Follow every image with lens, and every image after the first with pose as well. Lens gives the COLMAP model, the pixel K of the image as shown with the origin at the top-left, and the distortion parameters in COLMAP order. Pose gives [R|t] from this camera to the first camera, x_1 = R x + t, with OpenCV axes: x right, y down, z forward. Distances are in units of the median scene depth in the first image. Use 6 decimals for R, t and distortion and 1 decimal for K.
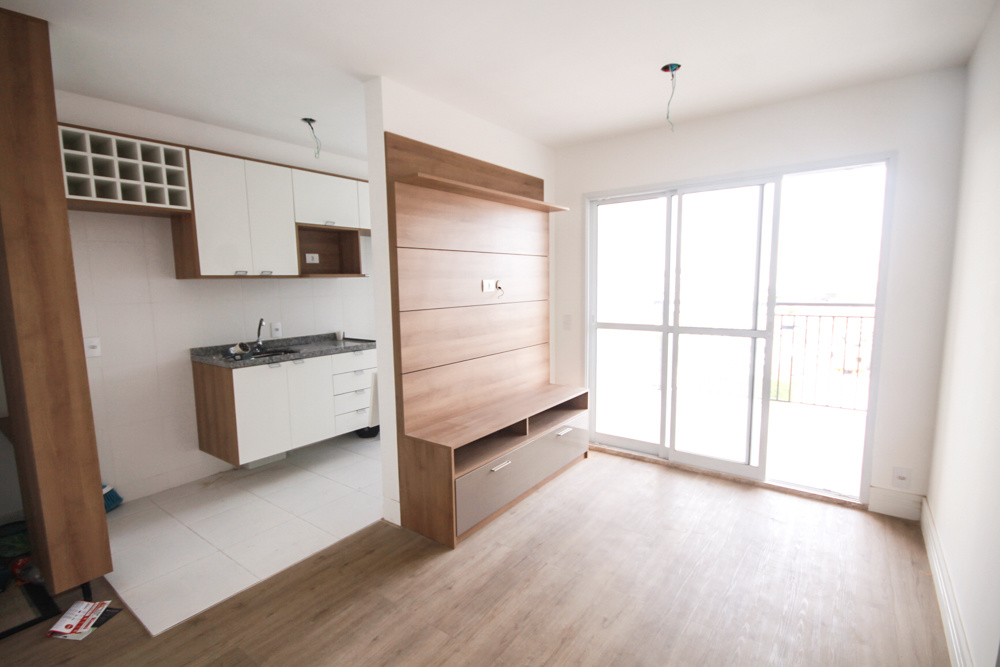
lens RADIAL K [[472.2, 0, 497.3], [0, 472.2, 338.0], [0, 0, 1]] dist [-0.000999, -0.000402]
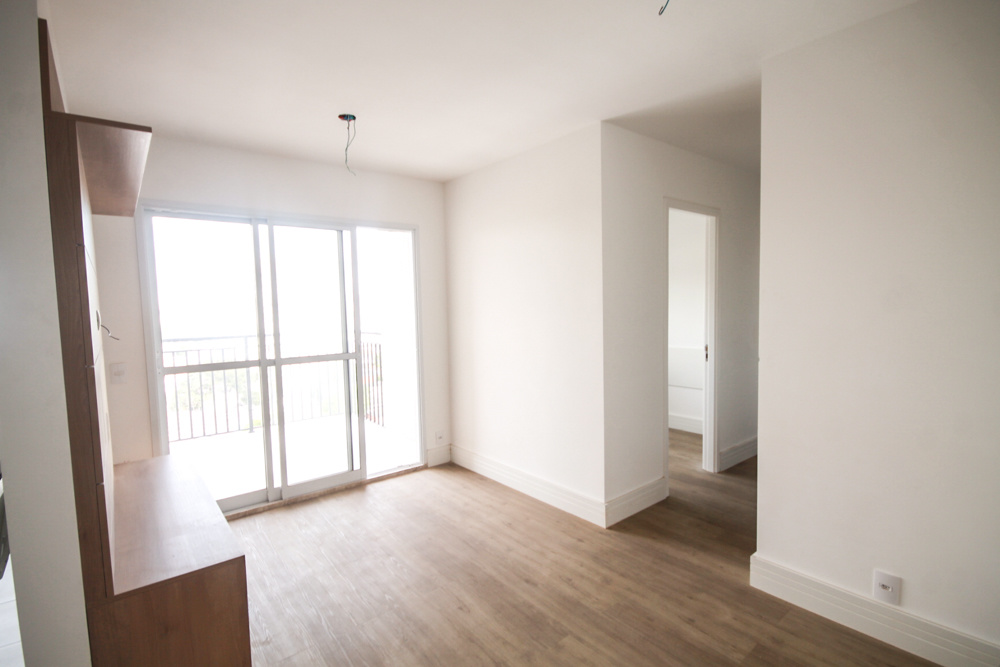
lens RADIAL K [[472.2, 0, 497.3], [0, 472.2, 338.0], [0, 0, 1]] dist [-0.000999, -0.000402]
pose [[0.240841, -0.057478, 0.968861, -0.432019], [0.135383, 0.990475, 0.025106, -0.028586], [-0.961076, 0.125121, 0.246329, 0.305015]]
